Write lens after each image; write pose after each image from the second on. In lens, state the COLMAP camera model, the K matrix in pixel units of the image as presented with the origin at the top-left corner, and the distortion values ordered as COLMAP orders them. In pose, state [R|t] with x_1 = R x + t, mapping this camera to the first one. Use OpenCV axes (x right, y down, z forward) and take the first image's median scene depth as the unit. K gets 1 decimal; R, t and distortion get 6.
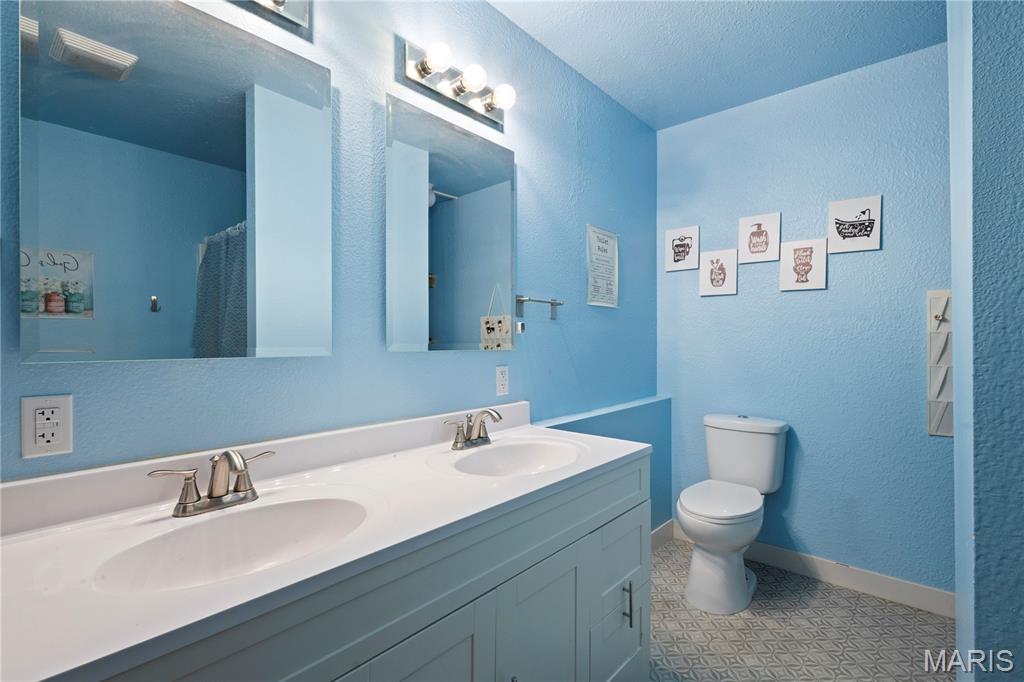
lens RADIAL K [[468.0, 0, 511.8], [0, 468.0, 342.1], [0, 0, 1]] dist [0.002966, -0.000741]
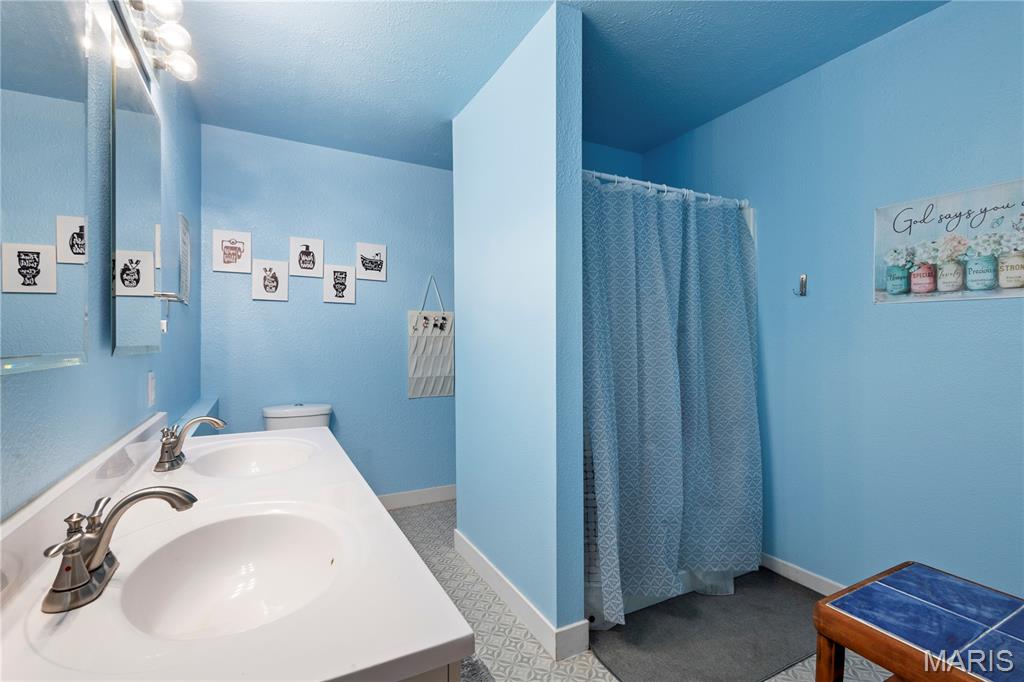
lens RADIAL K [[468.0, 0, 515.3], [0, 468.0, 341.3], [0, 0, 1]] dist [0.002966, -0.000741]
pose [[0.333687, 0.003160, 0.942679, -0.429538], [0.004214, 0.999979, -0.004843, 0.005269], [-0.942675, 0.005589, 0.333667, 0.083482]]
